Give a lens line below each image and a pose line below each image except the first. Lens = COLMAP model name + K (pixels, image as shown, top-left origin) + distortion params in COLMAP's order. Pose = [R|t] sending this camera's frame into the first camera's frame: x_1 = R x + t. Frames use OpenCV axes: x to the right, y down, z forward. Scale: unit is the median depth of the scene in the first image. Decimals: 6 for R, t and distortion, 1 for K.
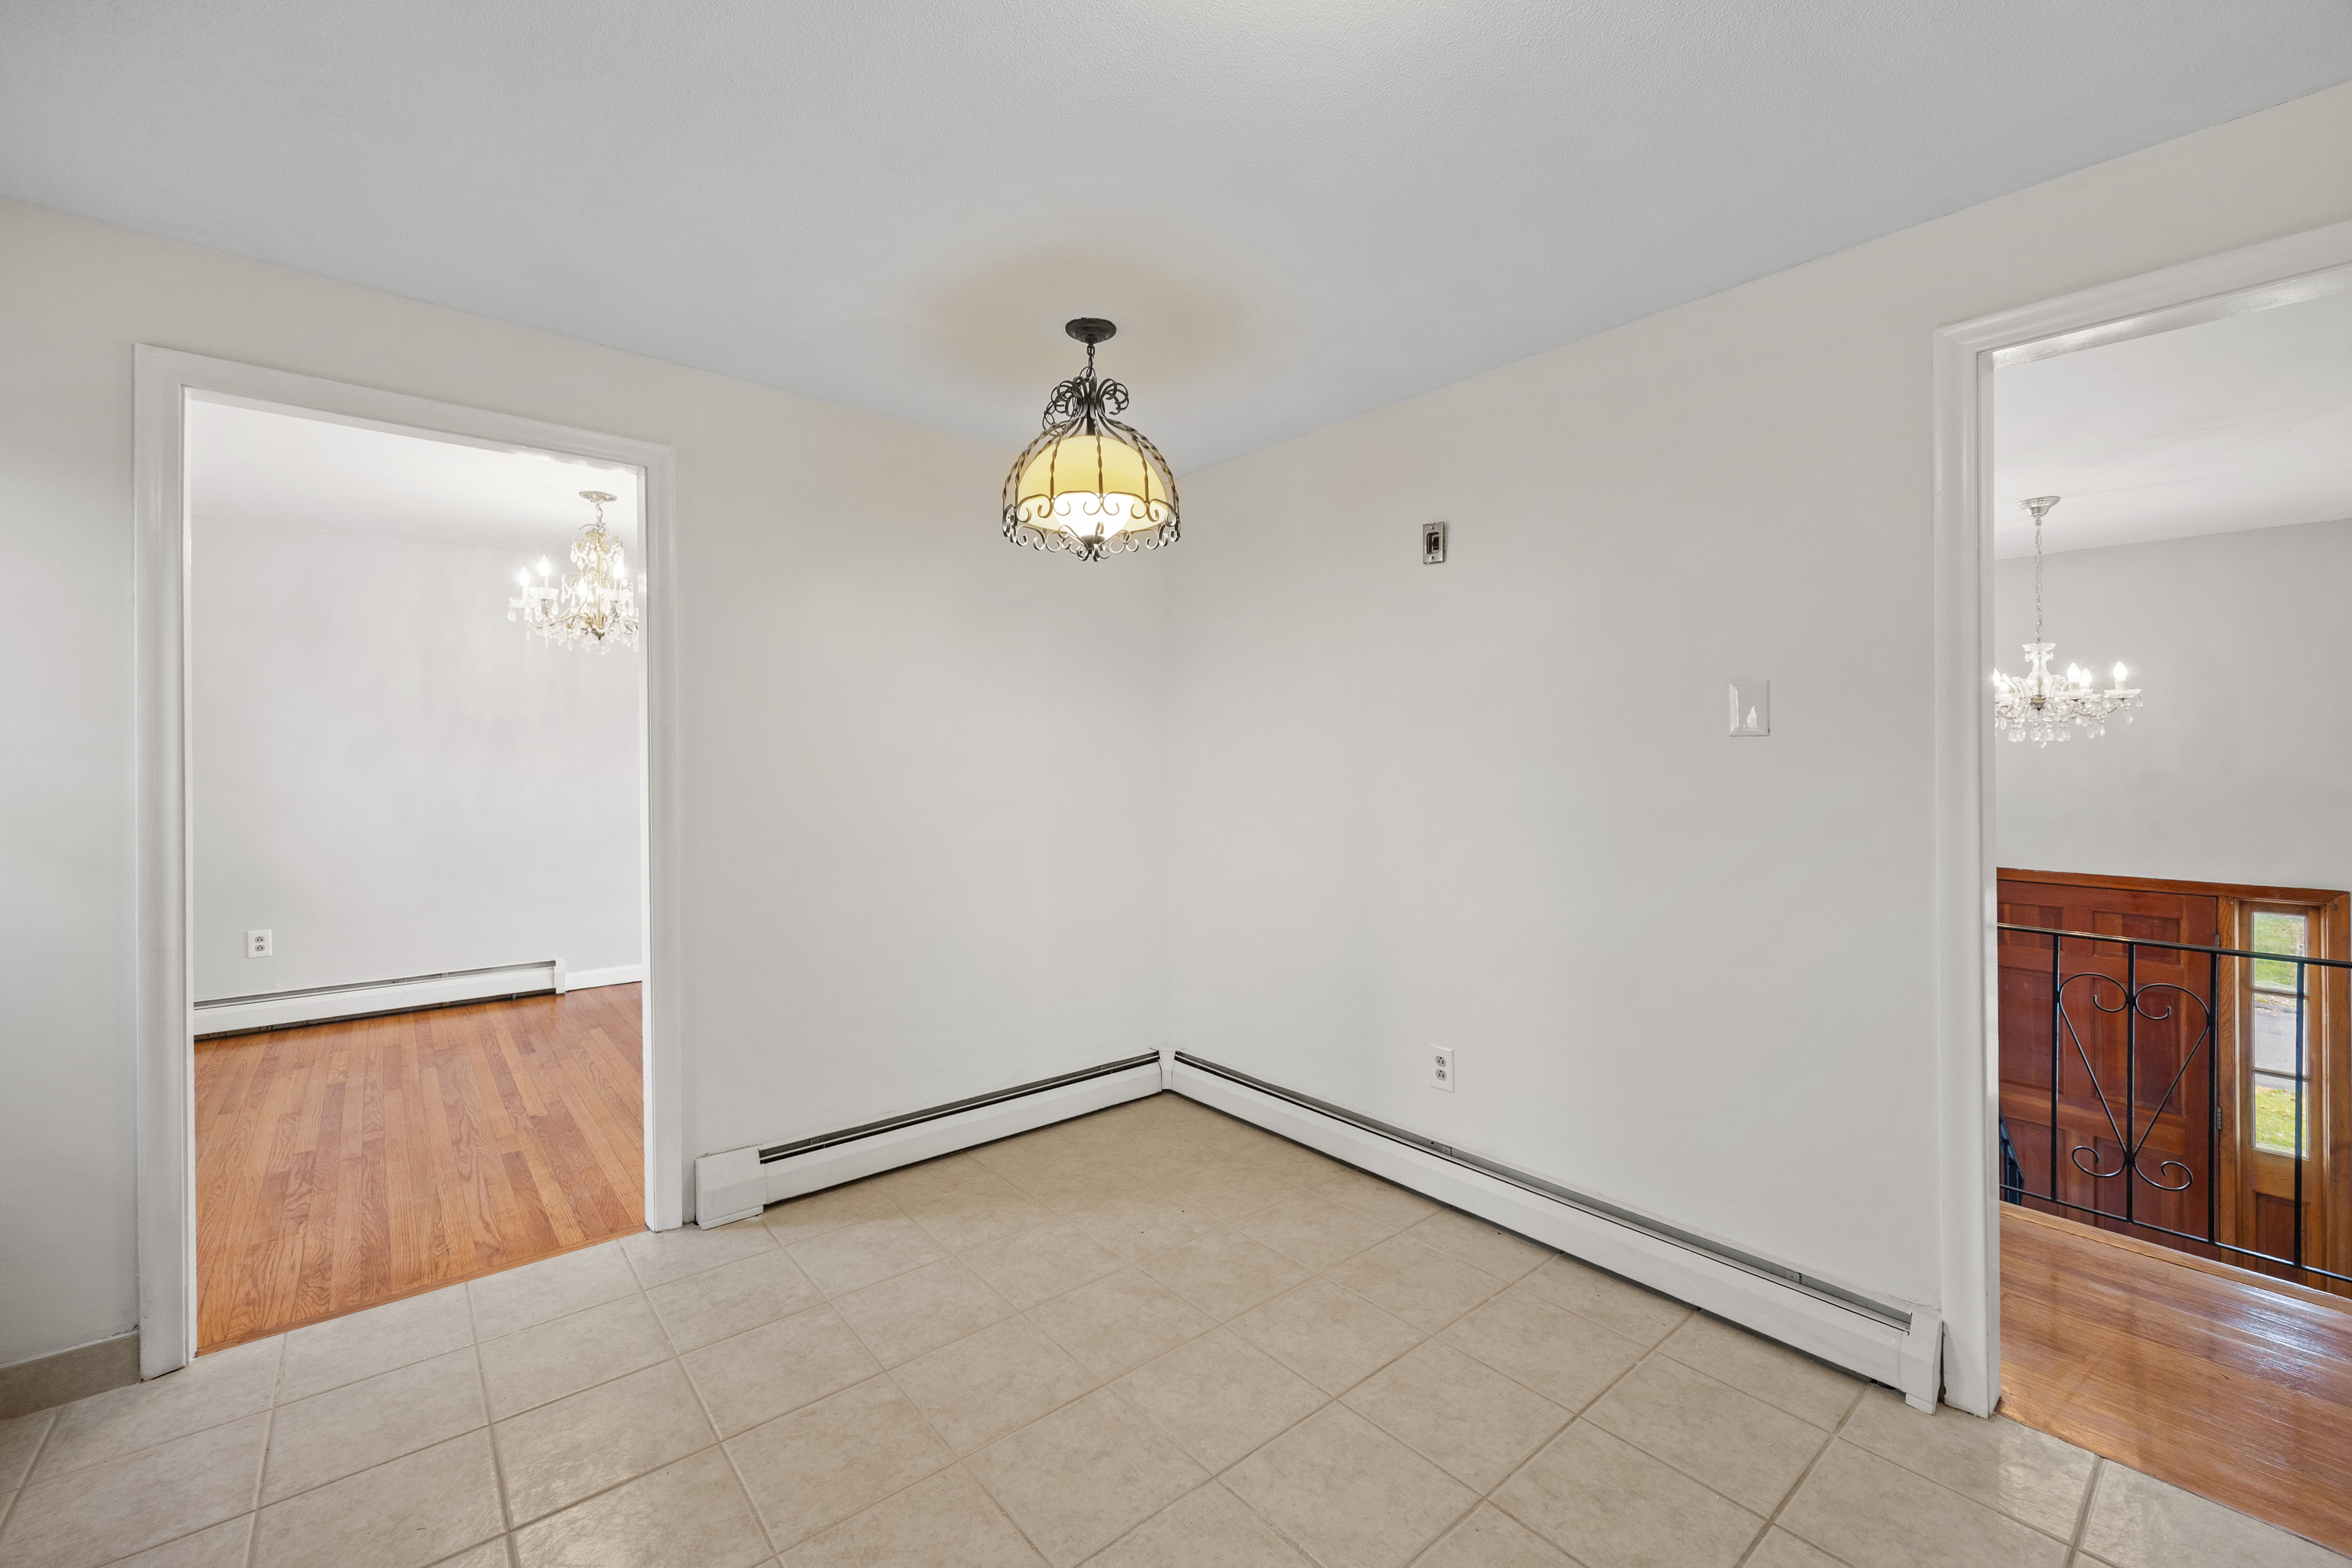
lens RADIAL K [[930.5, 0, 1172.1], [0, 930.5, 766.2], [0, 0, 1]] dist [-0.000534, 0.000370]
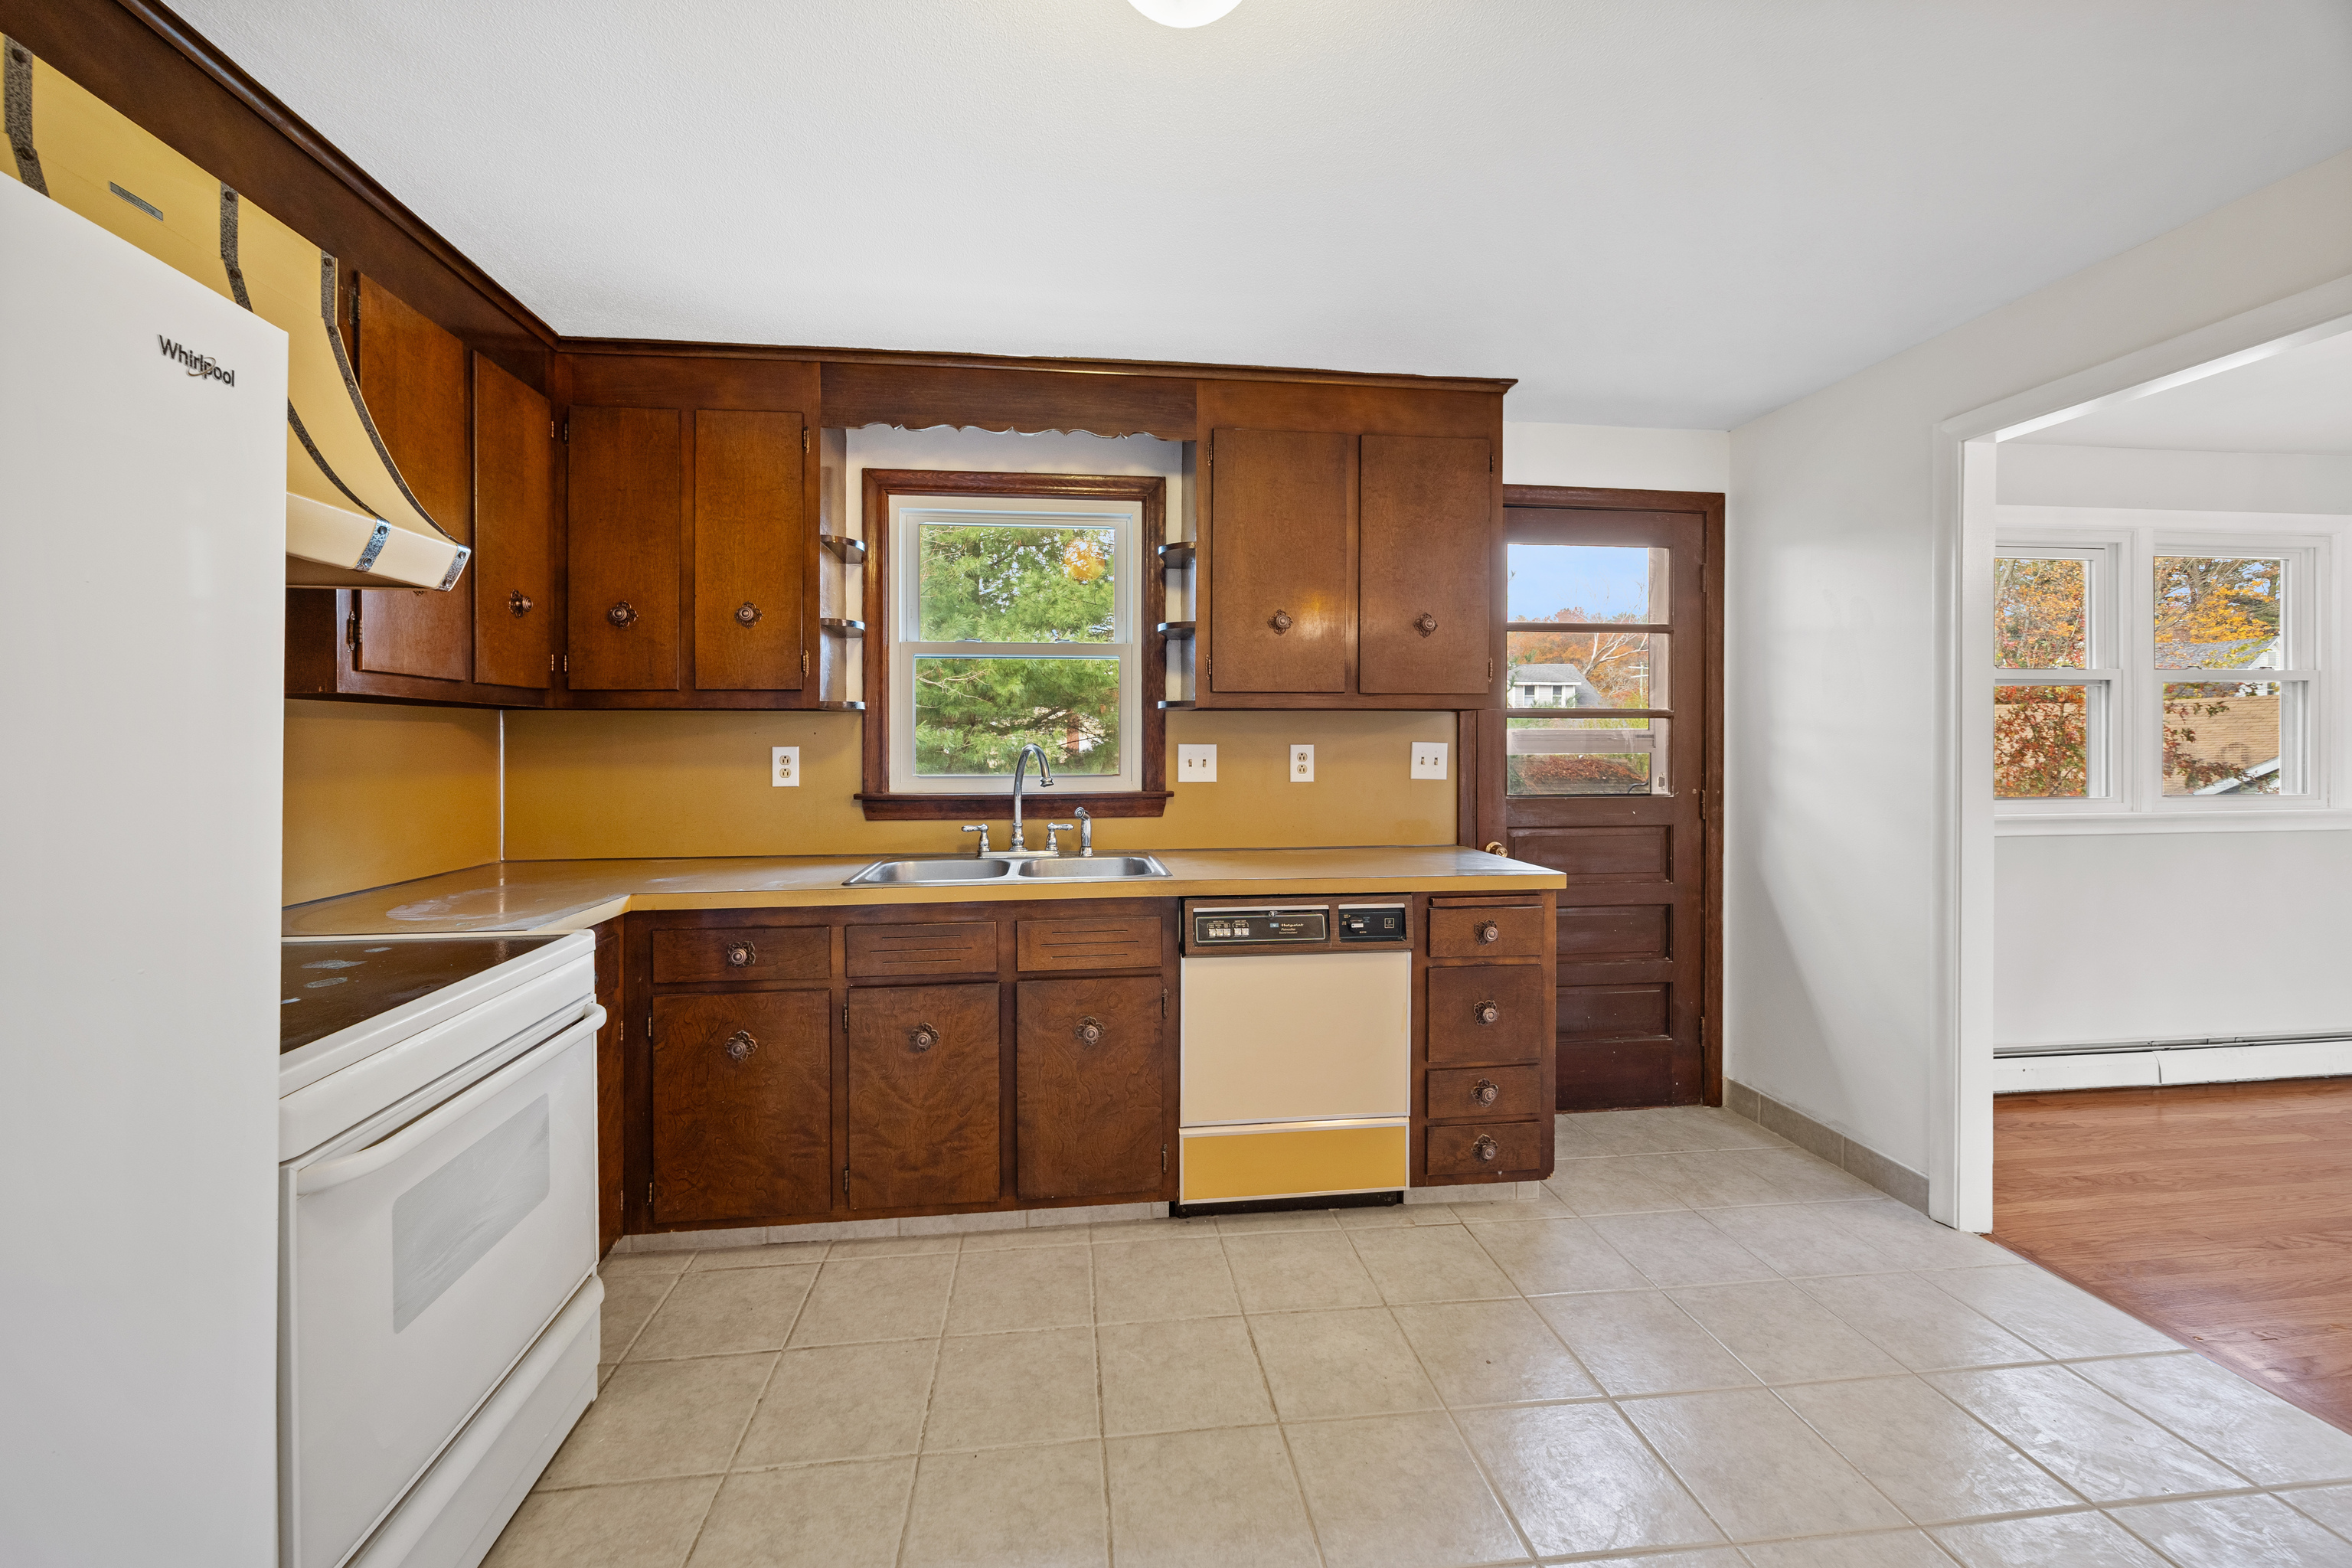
lens RADIAL K [[916.8, 0, 1154.8], [0, 916.8, 750.9], [0, 0, 1]] dist [-0.004178, 0.000586]
pose [[-0.548385, 0.006043, -0.836204, 0.444668], [-0.007187, 0.999903, 0.011939, -0.000796], [0.836195, 0.012557, -0.548288, 0.625717]]
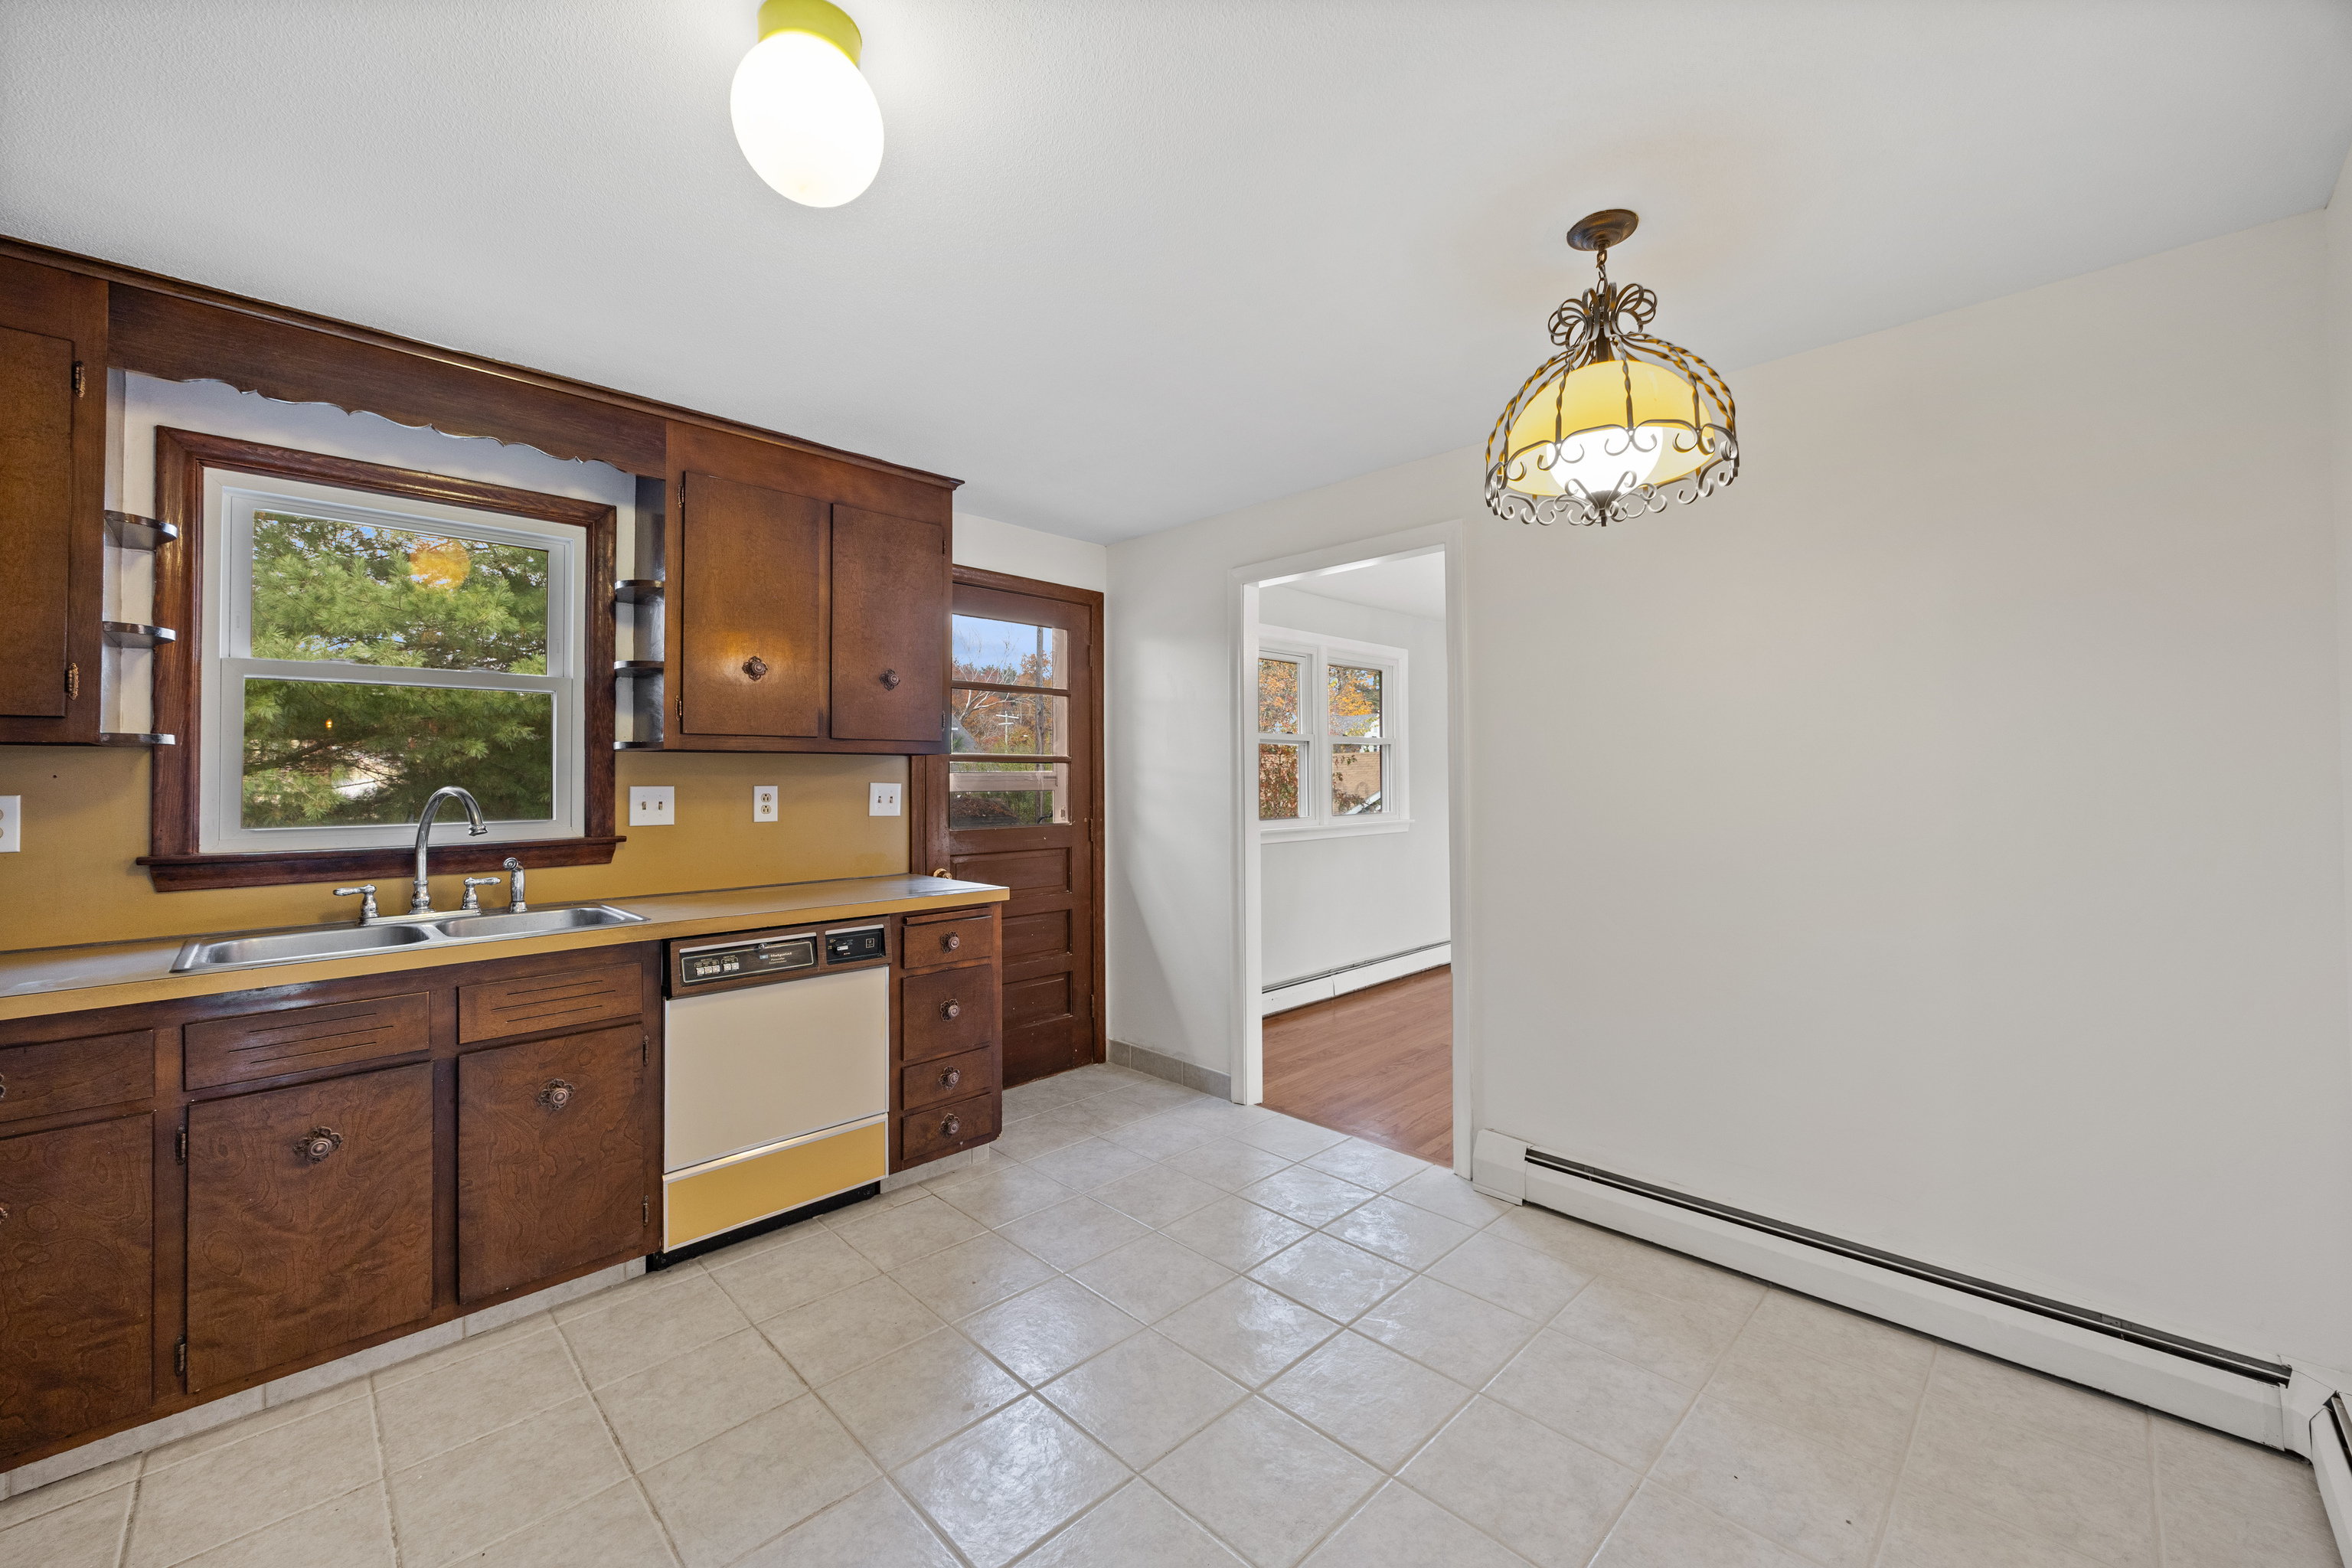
lens RADIAL K [[919.6, 0, 1173.4], [0, 919.6, 770.8], [0, 0, 1]] dist [-0.000929, 0.000139]
pose [[0.088443, -0.013612, -0.995988, 0.632814], [-0.000741, 0.999905, -0.013731, 0.000214], [0.996081, 0.001952, 0.088424, 0.565569]]
